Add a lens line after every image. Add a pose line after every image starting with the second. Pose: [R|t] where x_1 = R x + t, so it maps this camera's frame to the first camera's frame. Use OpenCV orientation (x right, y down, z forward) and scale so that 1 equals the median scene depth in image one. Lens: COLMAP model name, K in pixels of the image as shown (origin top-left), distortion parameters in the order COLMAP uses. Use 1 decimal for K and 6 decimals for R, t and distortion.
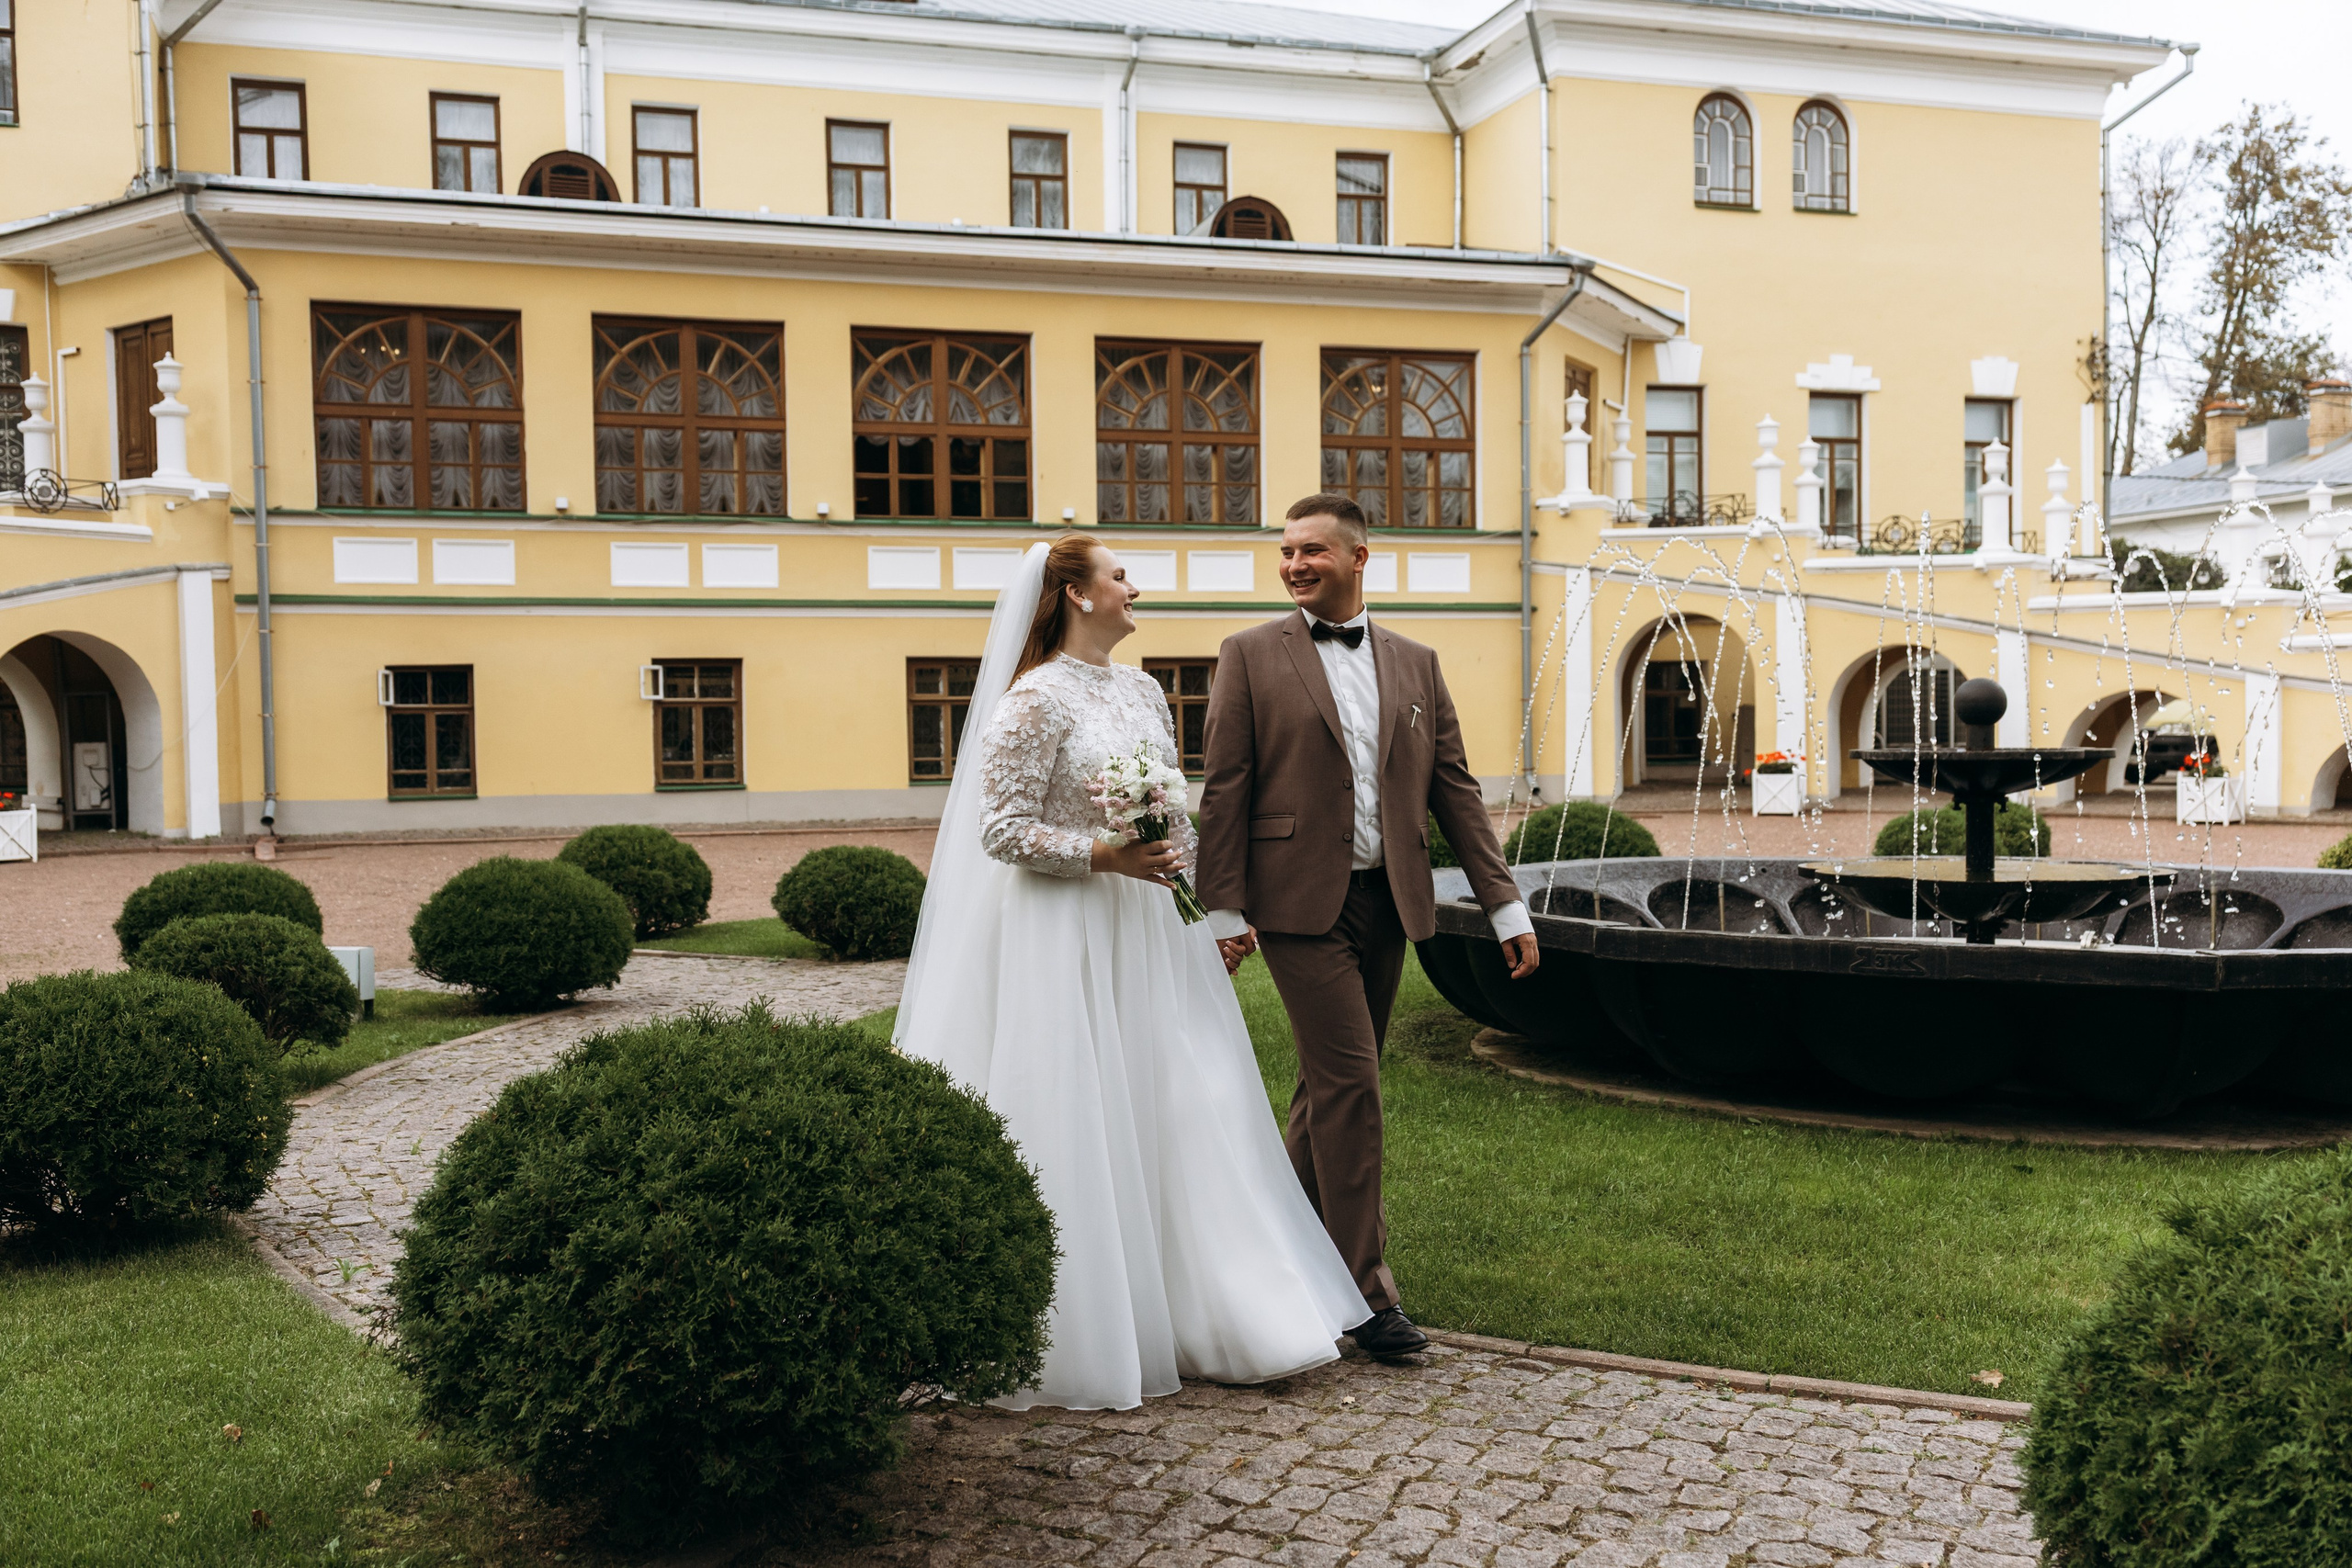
lens RADIAL K [[2318.8, 0, 1176.2], [0, 2318.8, 762.4], [0, 0, 1]] dist [0.053189, 0.000000]
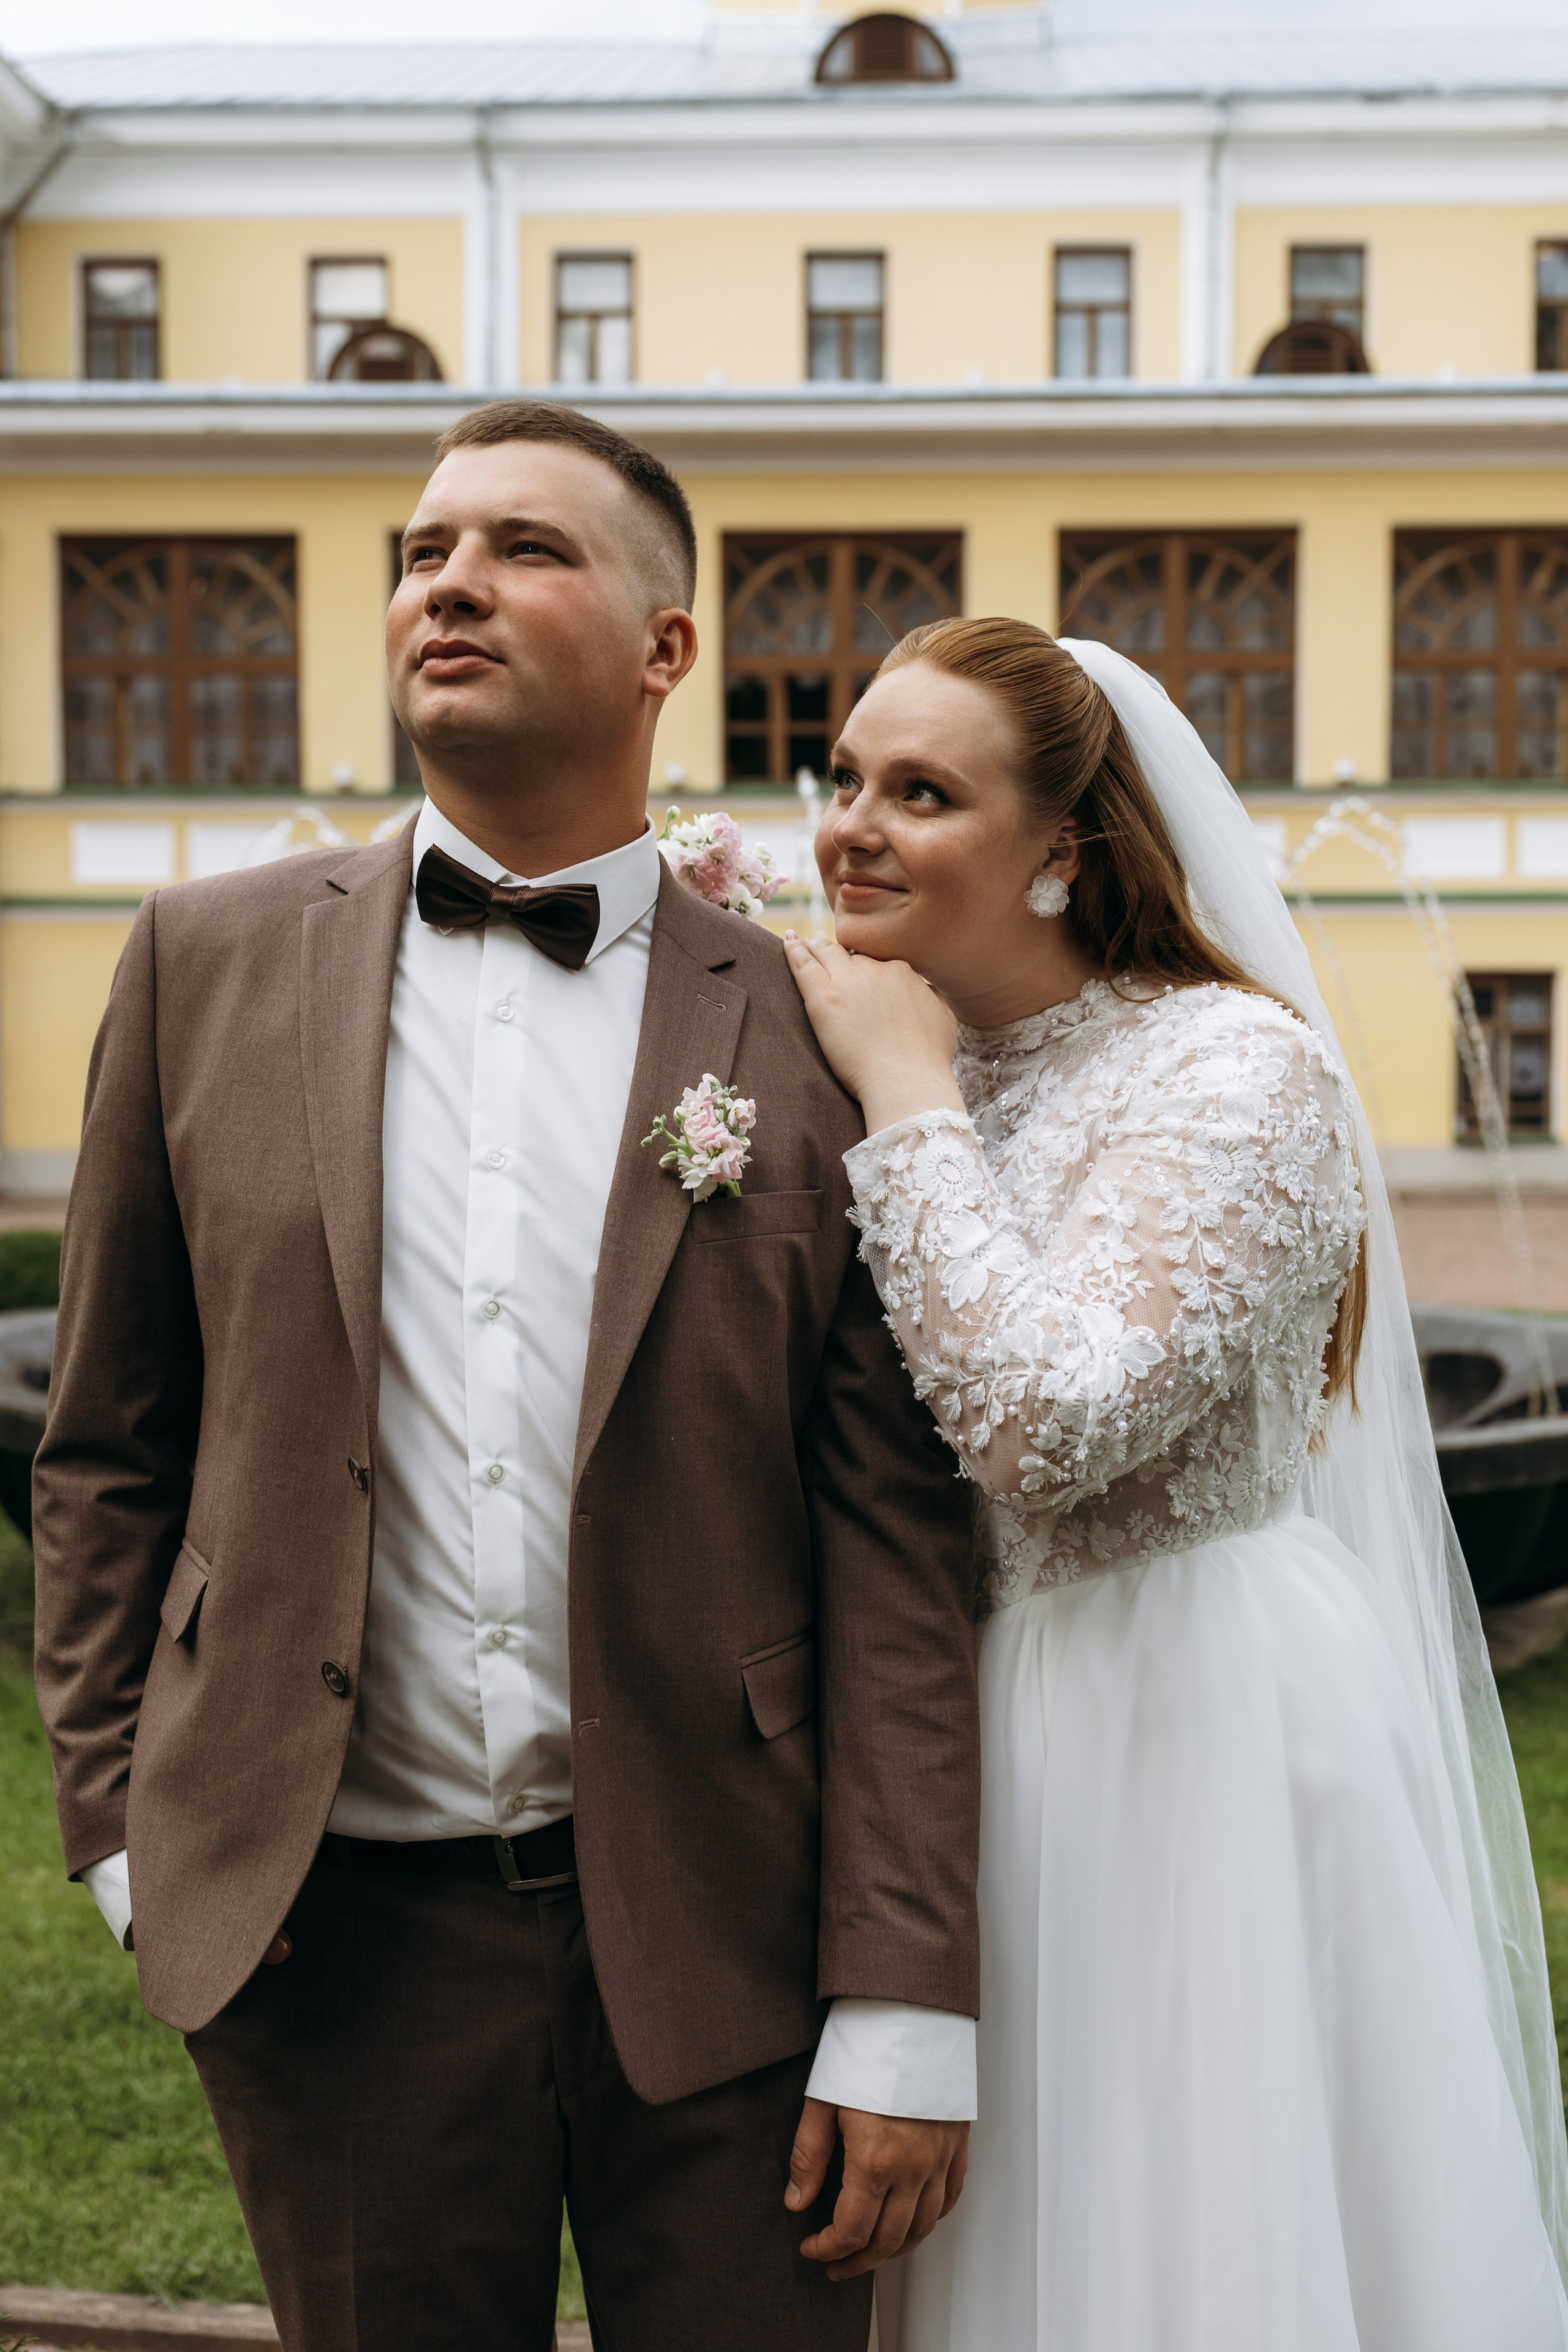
lens RADIAL K [[3071.4, 0, 823.4], [0, 3071.4, 1197.3], [0, 0, 1]] dist [0.009211, 0.000000]
pose [[0.948281, 0.022745, -0.316615, 0.199639], [-0.012416, 0.999324, 0.034602, -0.006987], [0.317188, -0.028881, 0.947923, 0.062724]]
